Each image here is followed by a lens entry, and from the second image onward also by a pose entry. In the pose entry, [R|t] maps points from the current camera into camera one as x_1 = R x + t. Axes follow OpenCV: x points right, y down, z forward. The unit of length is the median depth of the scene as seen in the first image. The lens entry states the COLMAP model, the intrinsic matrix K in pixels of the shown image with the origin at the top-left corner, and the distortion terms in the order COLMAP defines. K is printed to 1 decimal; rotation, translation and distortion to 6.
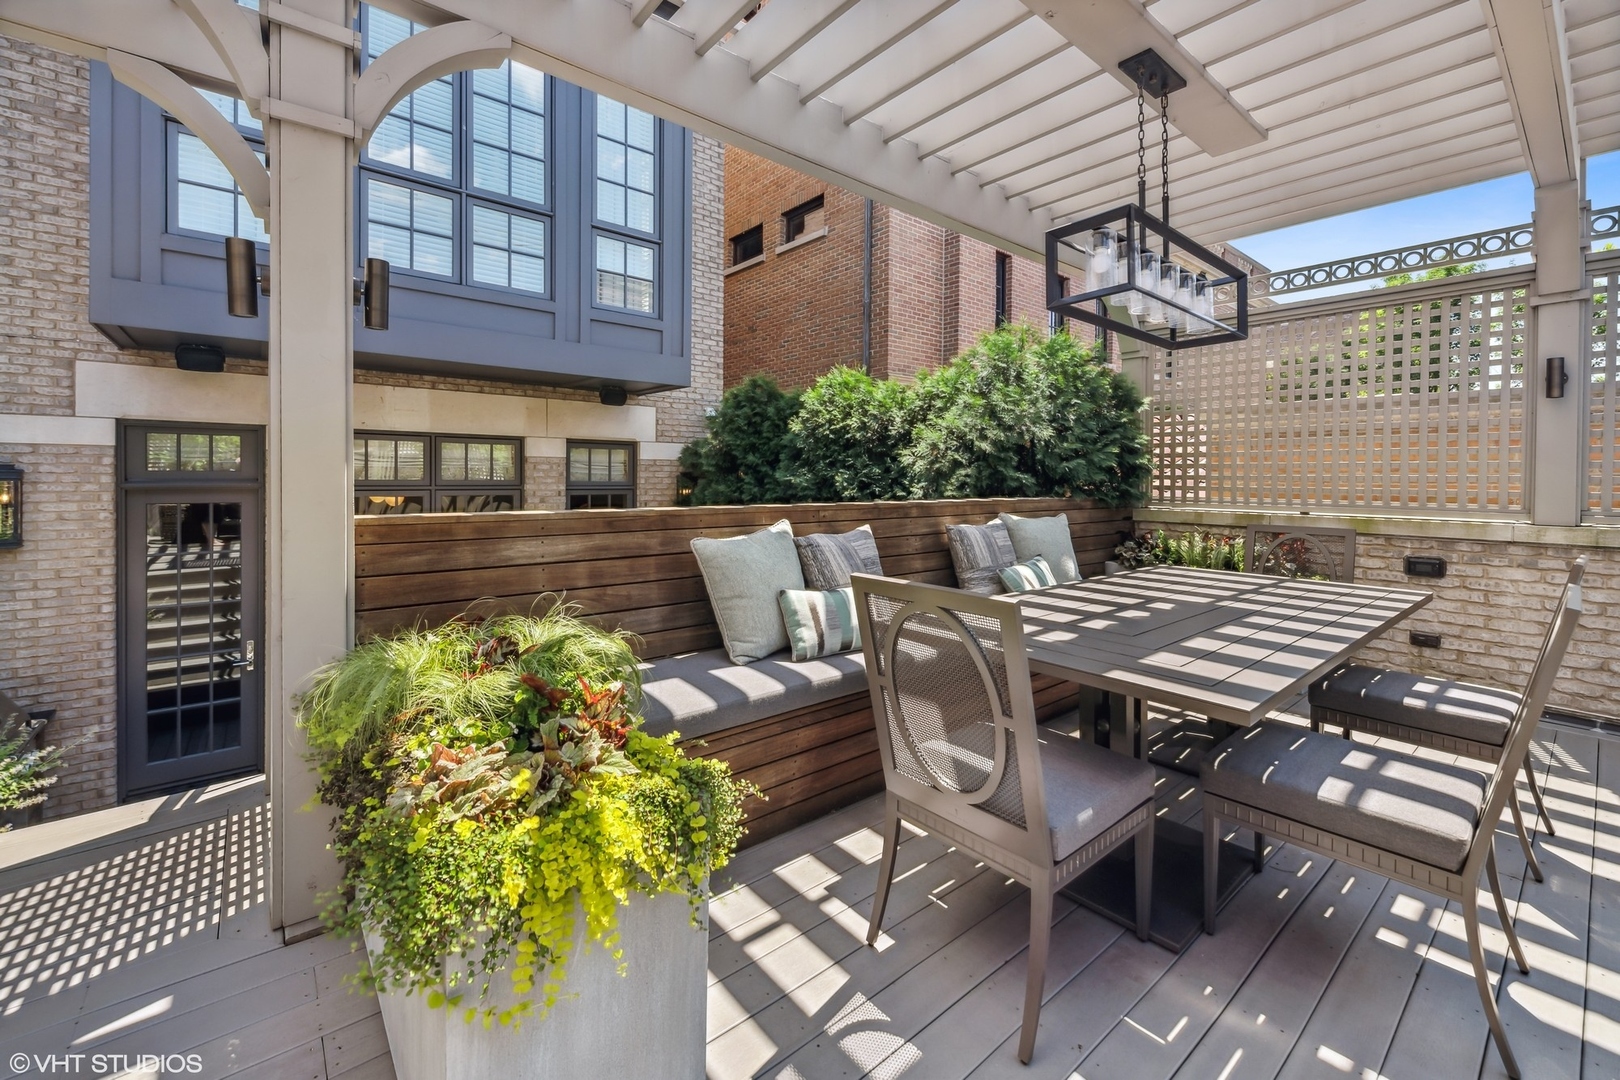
lens RADIAL K [[695.9, 0, 831.3], [0, 695.9, 489.0], [0, 0, 1]] dist [0.012804, -0.000269]
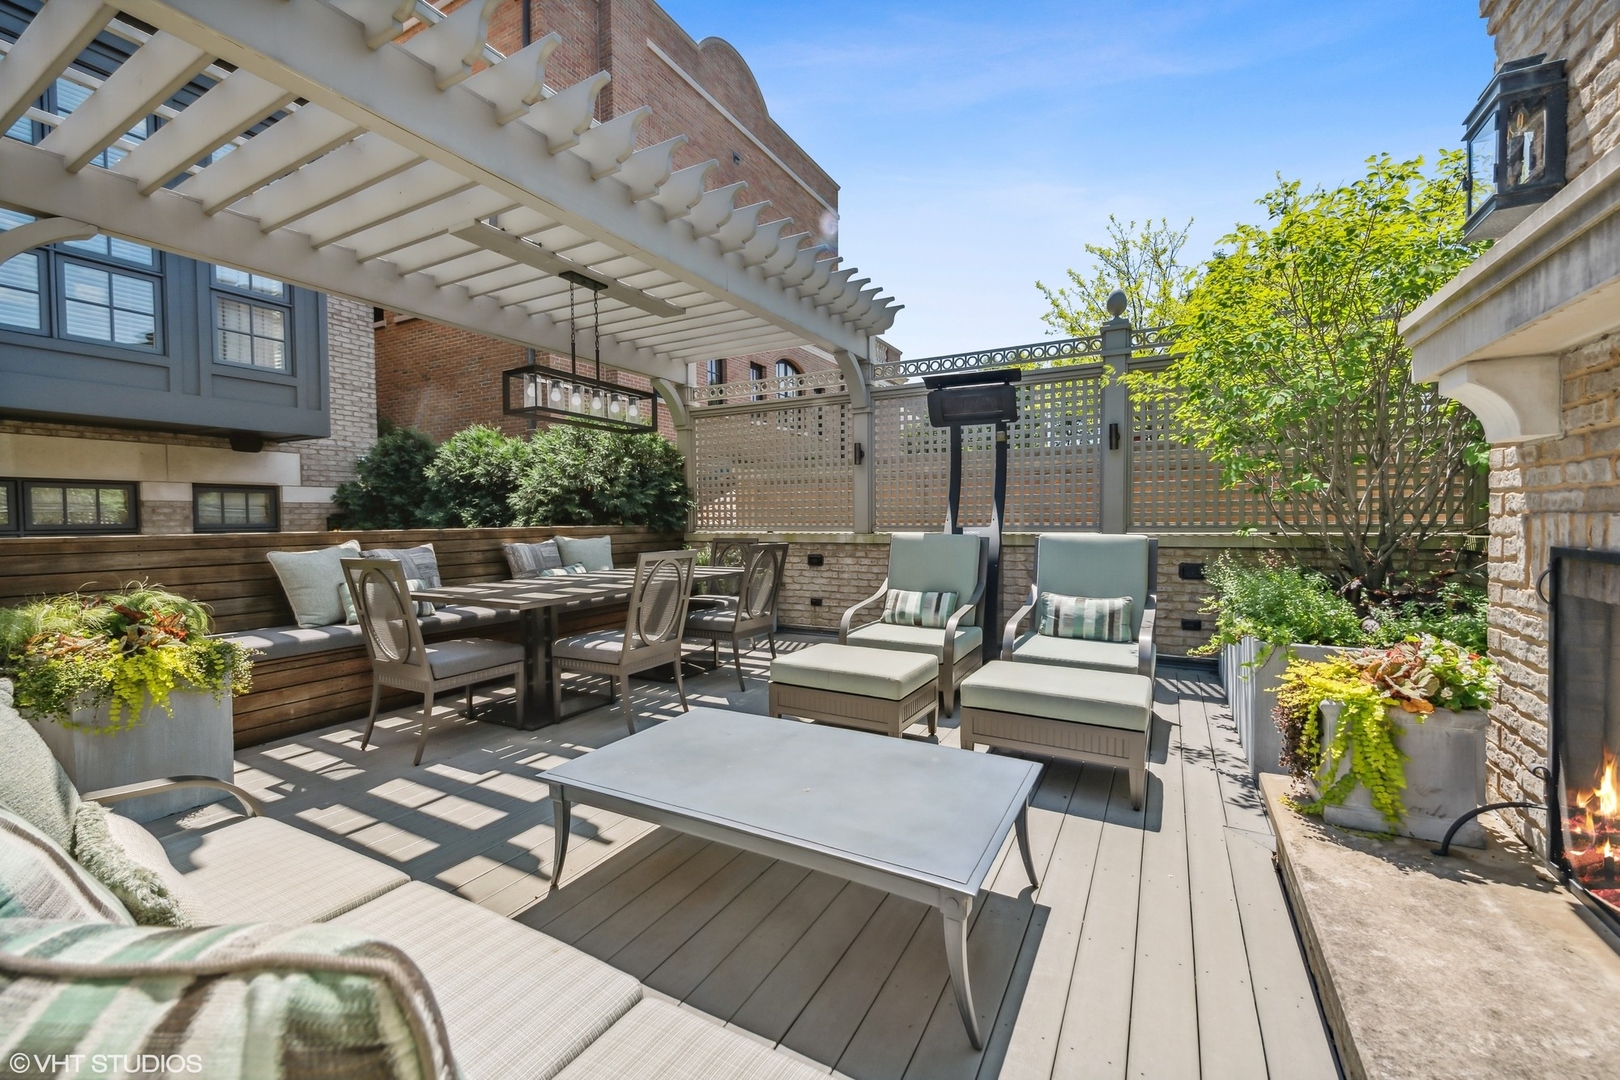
lens RADIAL K [[651.3, 0, 813.6], [0, 651.3, 538.3], [0, 0, 1]] dist [-0.001013, -0.000260]
pose [[0.929775, -0.028698, 0.367009, 0.182402], [0.023231, 0.999544, 0.019306, 0.019040], [-0.367395, -0.009424, 0.930017, -0.360657]]
